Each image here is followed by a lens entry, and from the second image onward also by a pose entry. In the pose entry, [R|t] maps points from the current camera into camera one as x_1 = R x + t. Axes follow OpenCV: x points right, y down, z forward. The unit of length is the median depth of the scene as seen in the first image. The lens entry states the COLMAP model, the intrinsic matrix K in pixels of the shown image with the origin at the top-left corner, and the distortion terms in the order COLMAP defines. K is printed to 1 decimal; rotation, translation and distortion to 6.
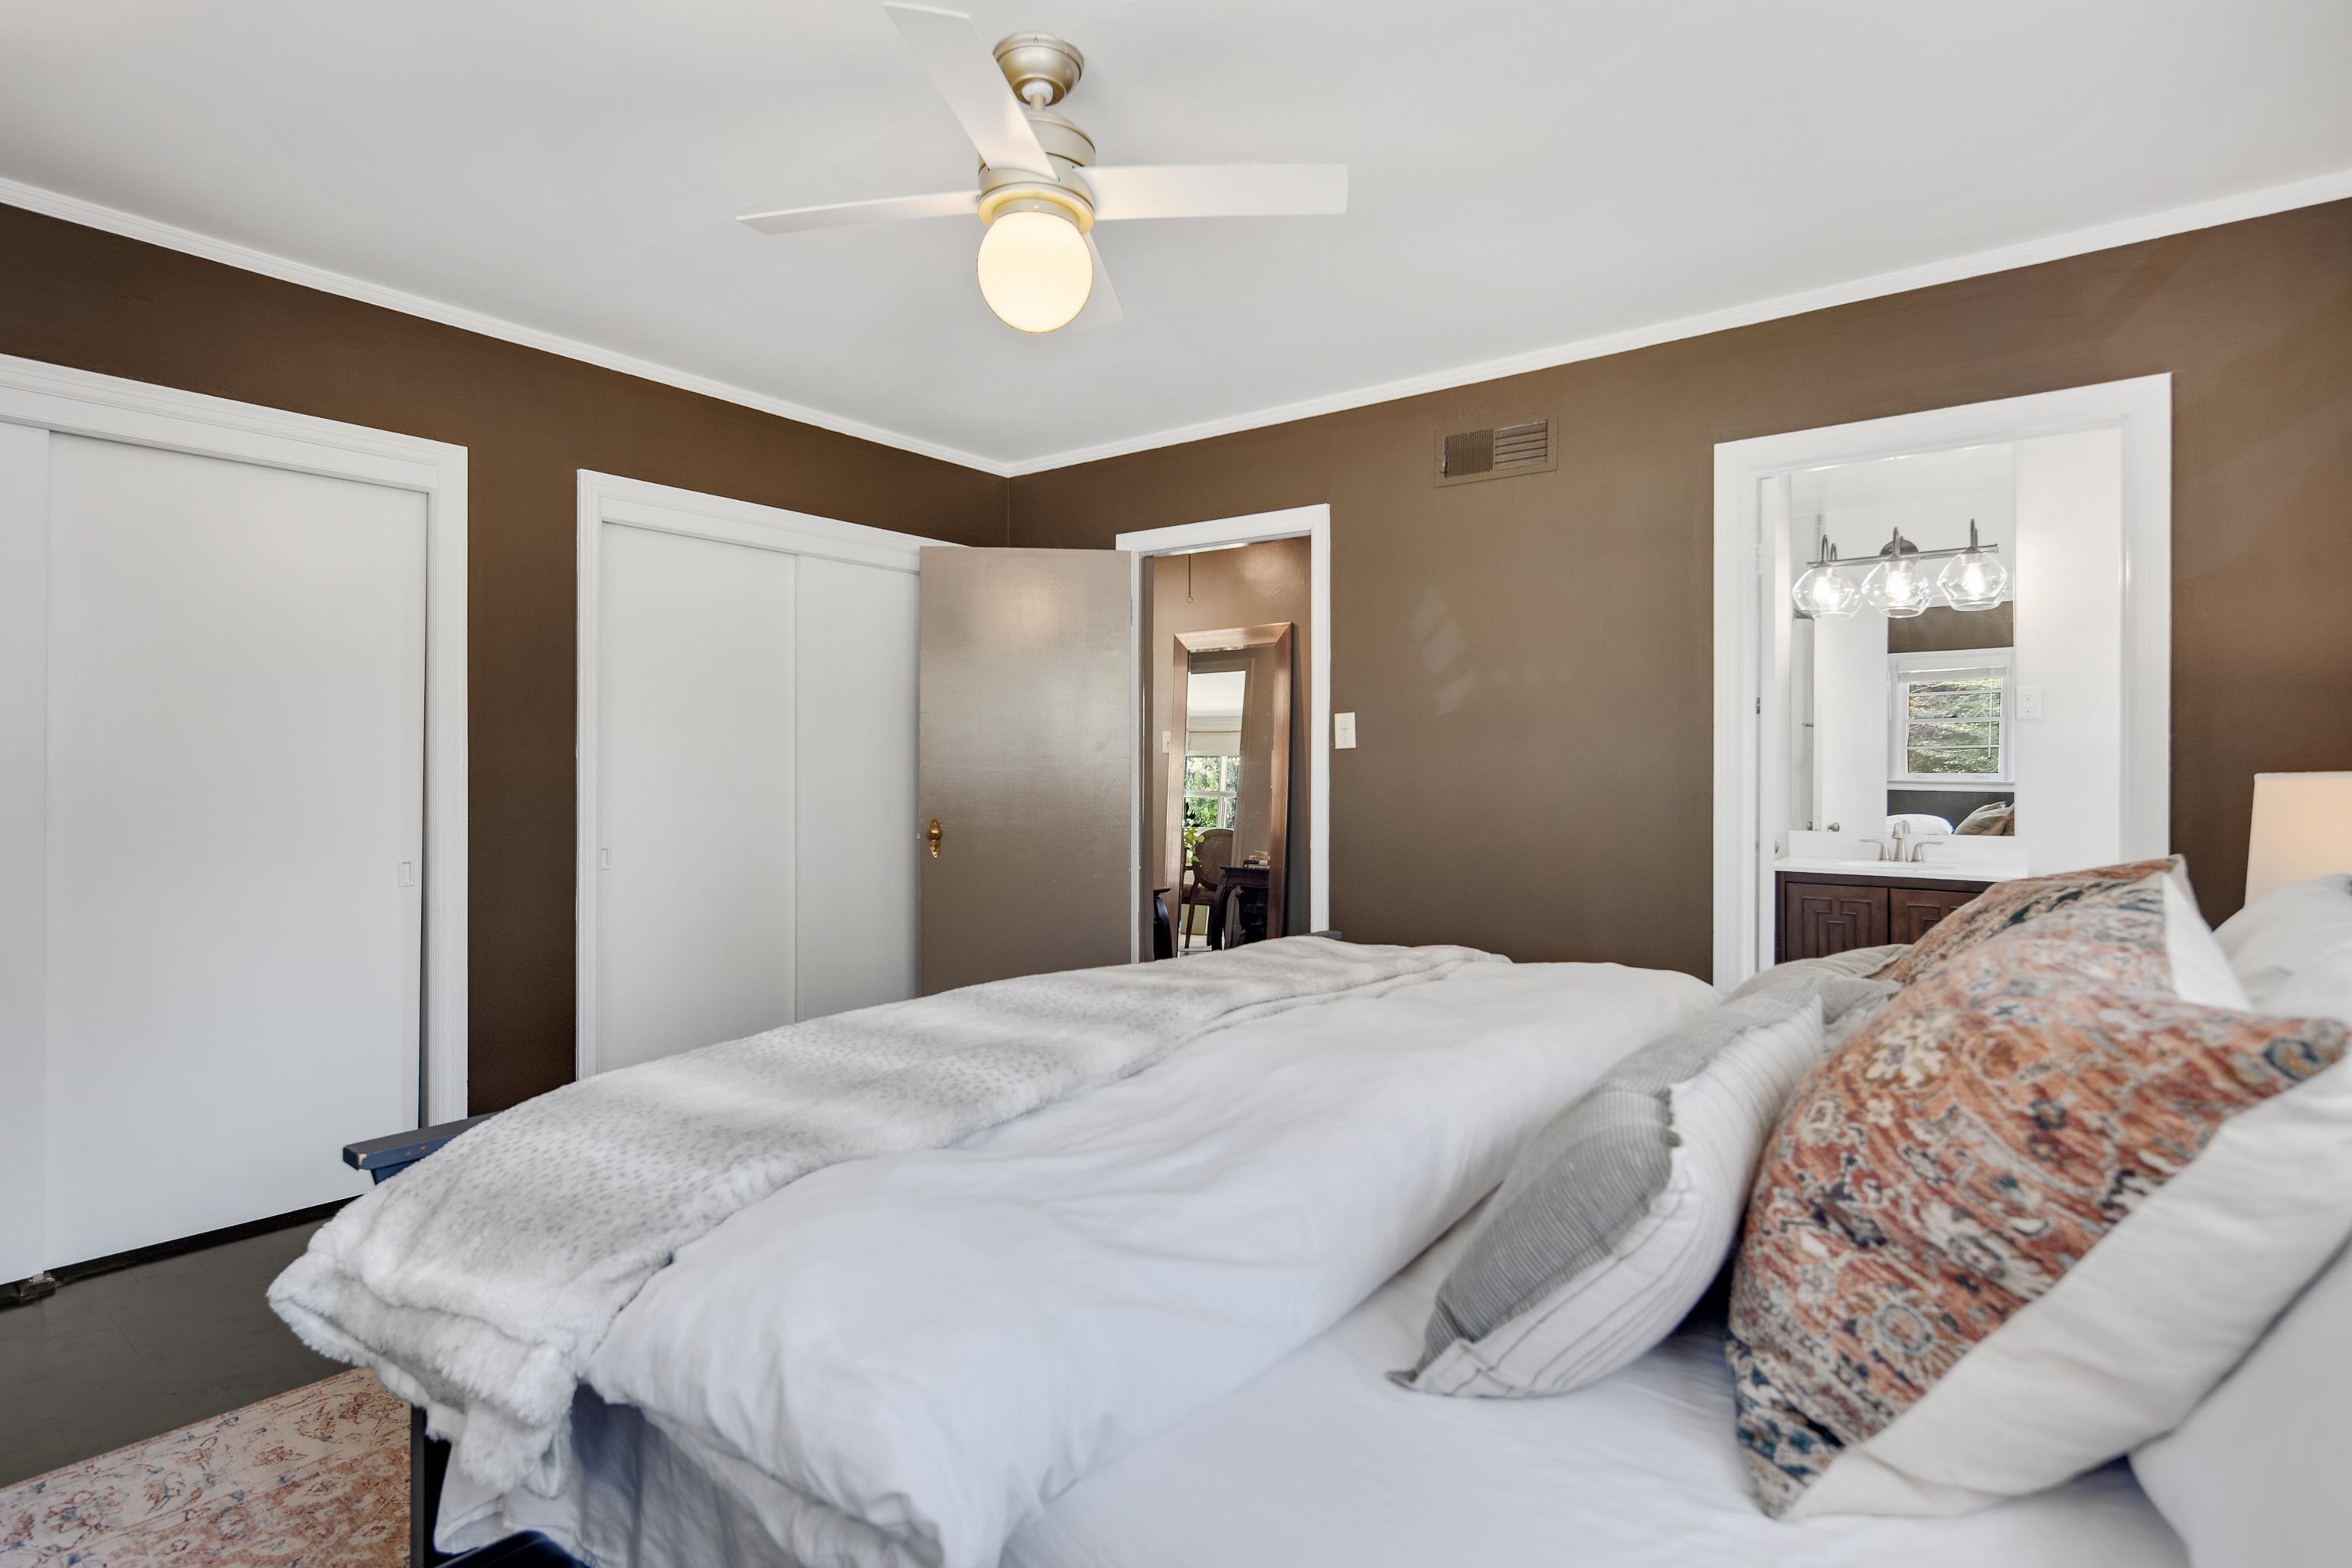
lens RADIAL K [[1138.7, 0, 1143.6], [0, 1138.7, 744.2], [0, 0, 1]] dist [0.001228, -0.001269]
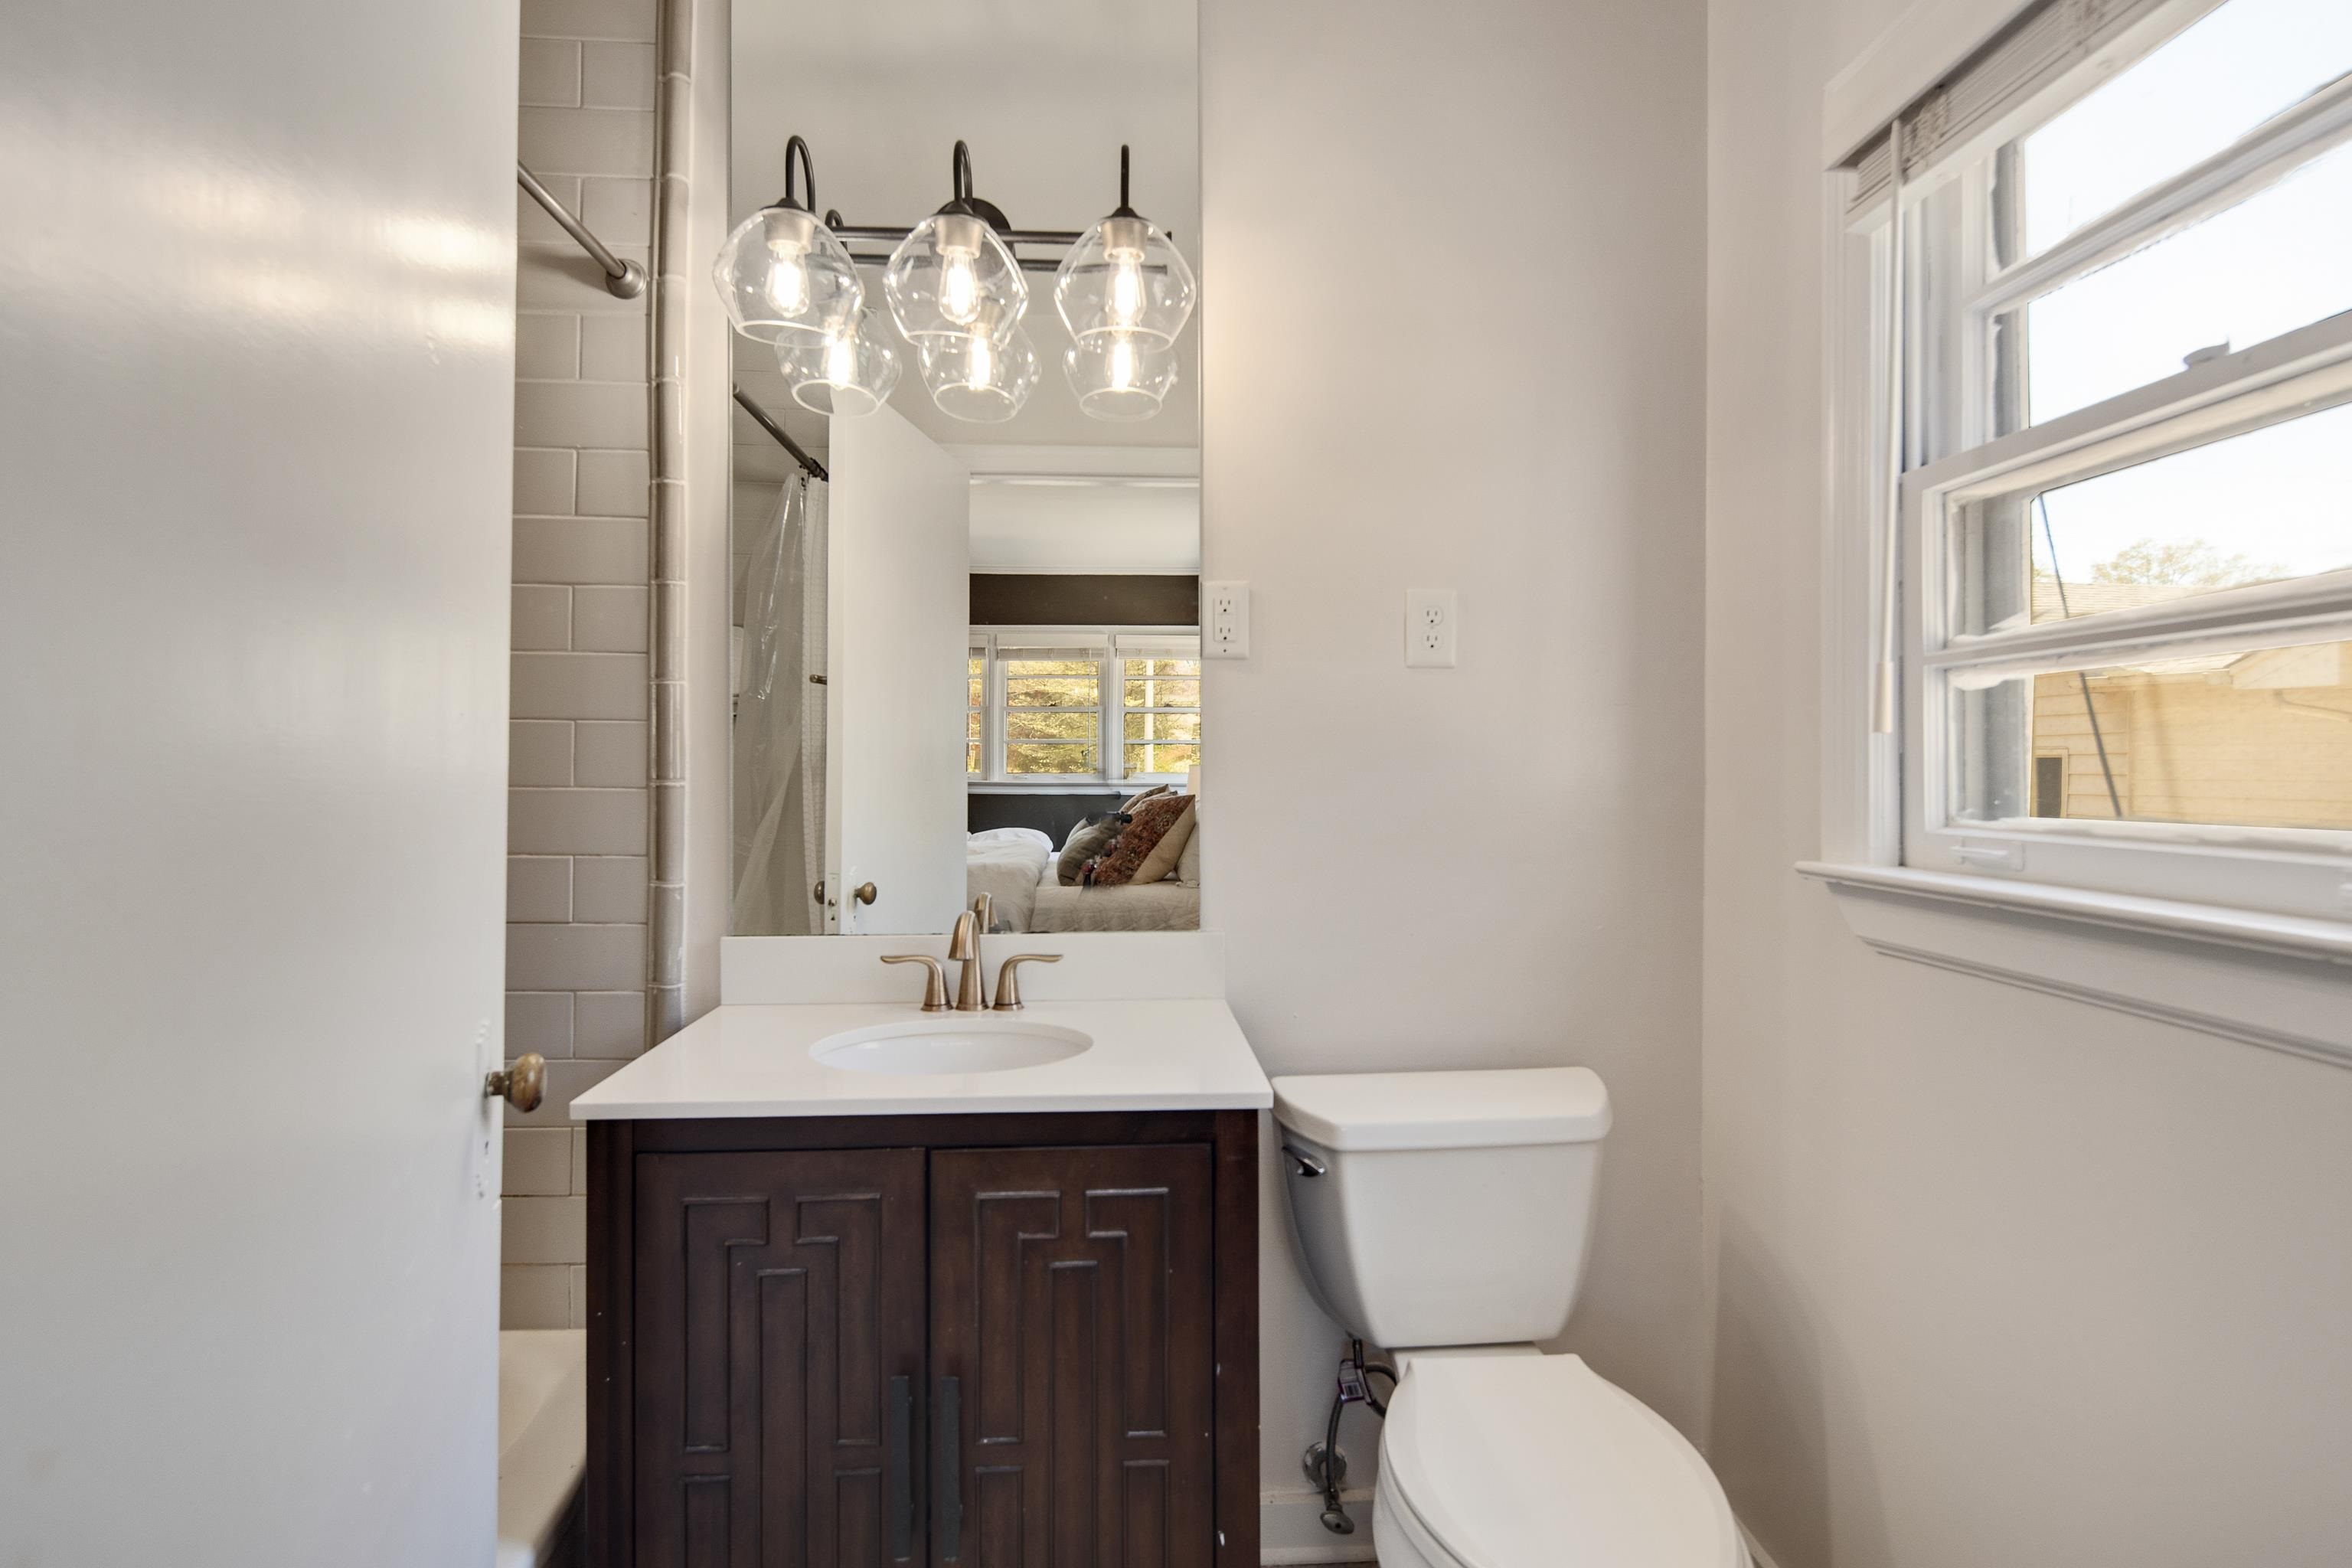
lens RADIAL K [[1138.7, 0, 1143.6], [0, 1138.7, 744.2], [0, 0, 1]] dist [0.001228, -0.001269]
pose [[0.761165, 0.005165, 0.648538, 0.447508], [-0.004712, 0.999986, -0.002433, 0.012772], [-0.648541, -0.001204, 0.761178, 0.652047]]
